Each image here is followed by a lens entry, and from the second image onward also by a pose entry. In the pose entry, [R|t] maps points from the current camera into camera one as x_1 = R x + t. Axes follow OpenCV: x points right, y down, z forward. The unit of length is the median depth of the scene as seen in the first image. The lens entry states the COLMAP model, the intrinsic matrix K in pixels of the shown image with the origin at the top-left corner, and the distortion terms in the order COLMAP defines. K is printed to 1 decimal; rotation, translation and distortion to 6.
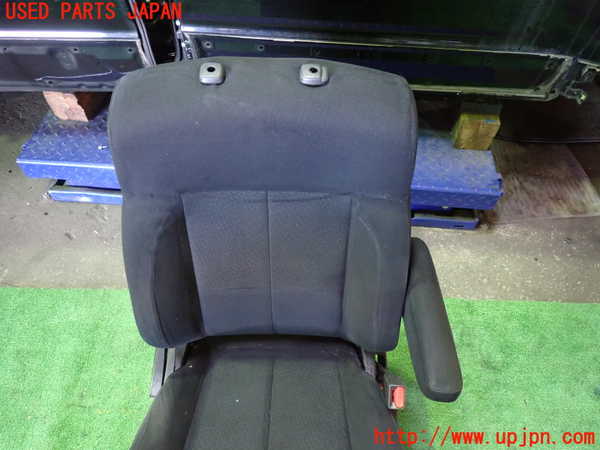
lens RADIAL K [[447.3, 0, 300.0], [0, 447.3, 225.0], [0, 0, 1]] dist [0.008811, -0.000628]
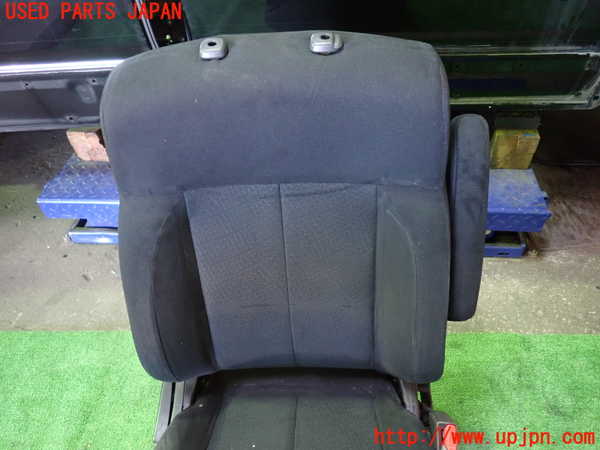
lens RADIAL K [[447.3, 0, 300.0], [0, 447.3, 225.0], [0, 0, 1]] dist [0.008811, -0.000628]
pose [[0.996856, -0.036839, -0.070156, 0.015588], [0.026367, 0.989120, -0.144726, 0.080935], [0.074725, 0.142421, 0.986982, 0.089990]]
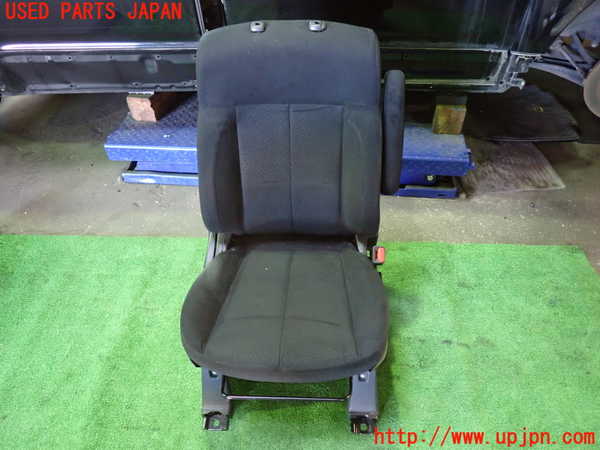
lens RADIAL K [[447.3, 0, 300.0], [0, 447.3, 225.0], [0, 0, 1]] dist [0.008811, -0.000628]
pose [[0.998697, -0.002487, -0.050980, 0.027213], [-0.006443, 0.984680, -0.174250, 0.380774], [0.050632, 0.174352, 0.983381, -0.295276]]
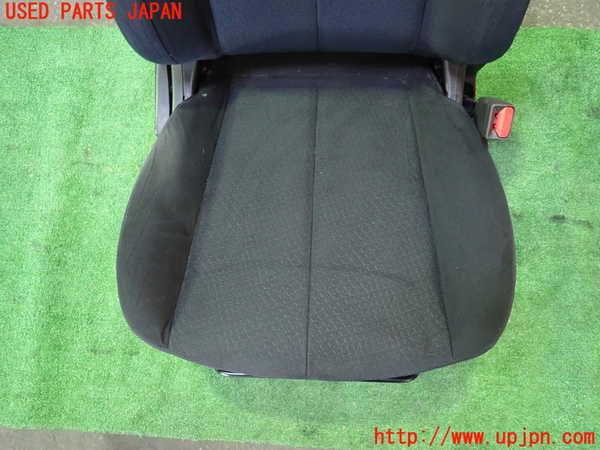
lens RADIAL K [[447.3, 0, 300.0], [0, 447.3, 225.0], [0, 0, 1]] dist [0.008811, -0.000628]
pose [[0.997735, 0.007448, -0.066847, -0.031020], [0.020369, 0.913726, 0.405820, 0.171415], [0.064102, -0.406262, 0.911505, 0.205128]]
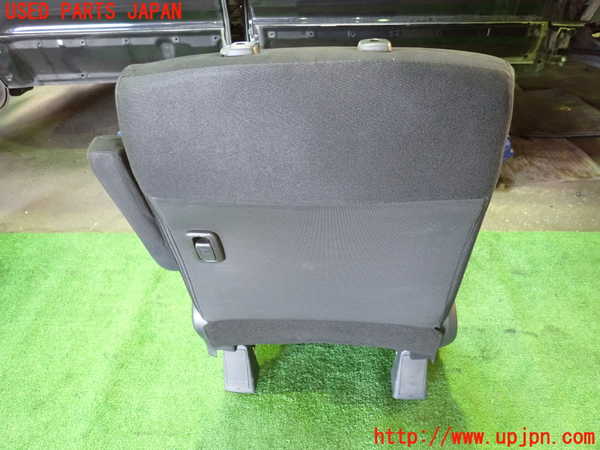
lens RADIAL K [[447.3, 0, 300.0], [0, 447.3, 225.0], [0, 0, 1]] dist [0.008811, -0.000628]
pose [[0.998676, -0.021347, -0.046796, -0.068209], [0.007190, 0.958820, -0.283922, 0.528679], [0.050930, 0.283210, 0.957705, -0.128881]]
